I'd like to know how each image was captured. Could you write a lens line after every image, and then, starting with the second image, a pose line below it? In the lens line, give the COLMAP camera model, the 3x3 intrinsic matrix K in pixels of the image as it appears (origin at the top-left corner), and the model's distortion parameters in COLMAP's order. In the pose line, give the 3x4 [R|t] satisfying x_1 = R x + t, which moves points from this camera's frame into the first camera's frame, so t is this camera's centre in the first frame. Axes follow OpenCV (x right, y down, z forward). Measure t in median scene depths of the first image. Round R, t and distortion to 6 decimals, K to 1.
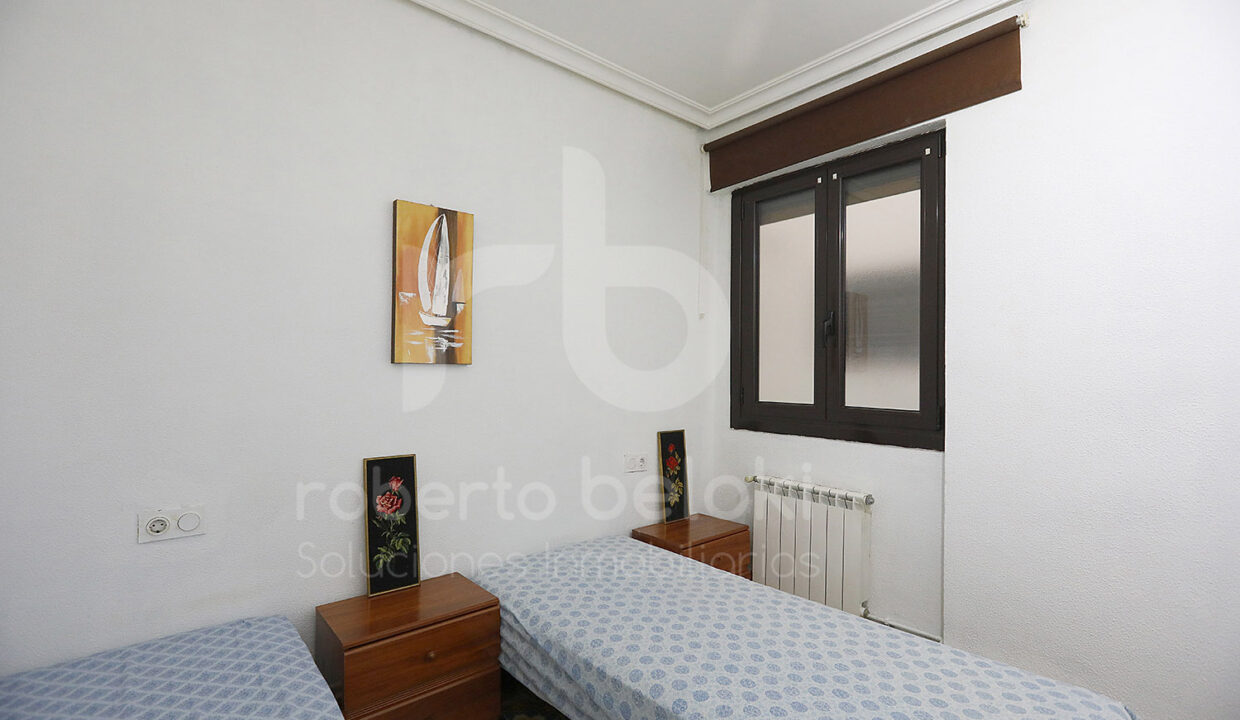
lens RADIAL K [[549.6, 0, 622.0], [0, 549.6, 363.6], [0, 0, 1]] dist [-0.001537, 0.000825]
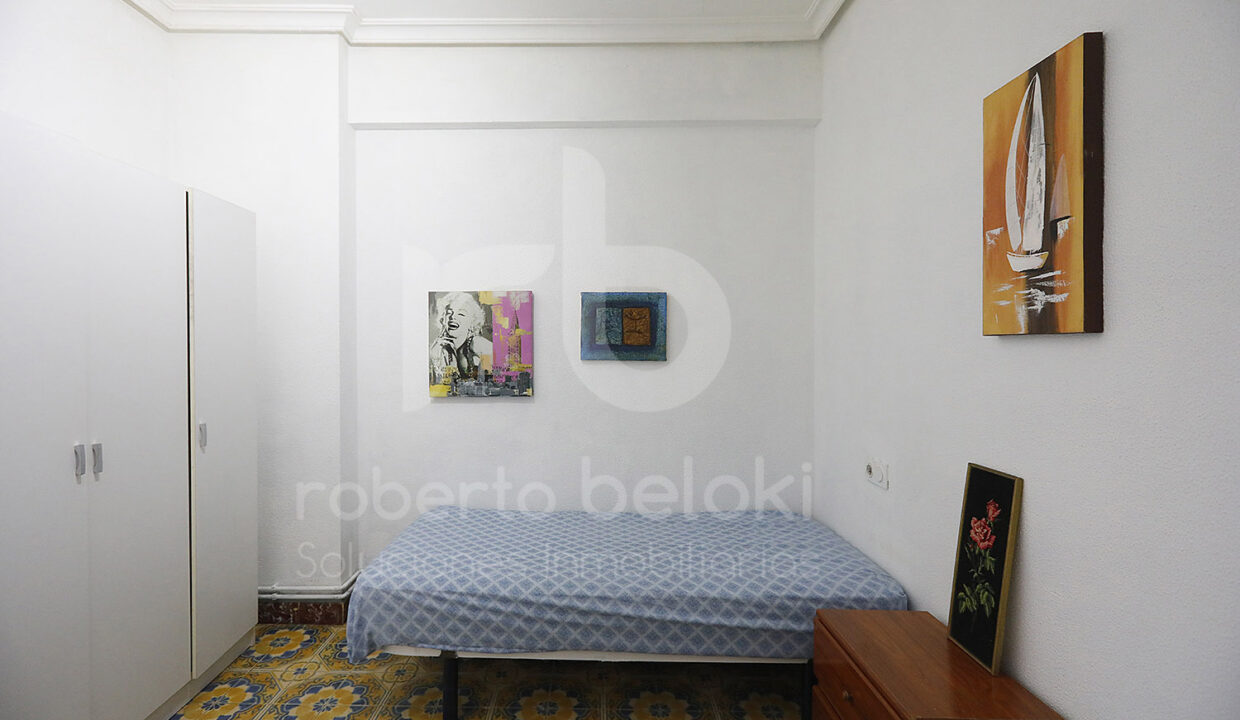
lens RADIAL K [[549.6, 0, 616.1], [0, 549.6, 358.0], [0, 0, 1]] dist [-0.001537, 0.000825]
pose [[-0.615125, 0.001555, -0.788428, 0.404437], [-0.001574, 0.999994, 0.003201, 0.024959], [0.788428, 0.003210, -0.615119, 1.012481]]
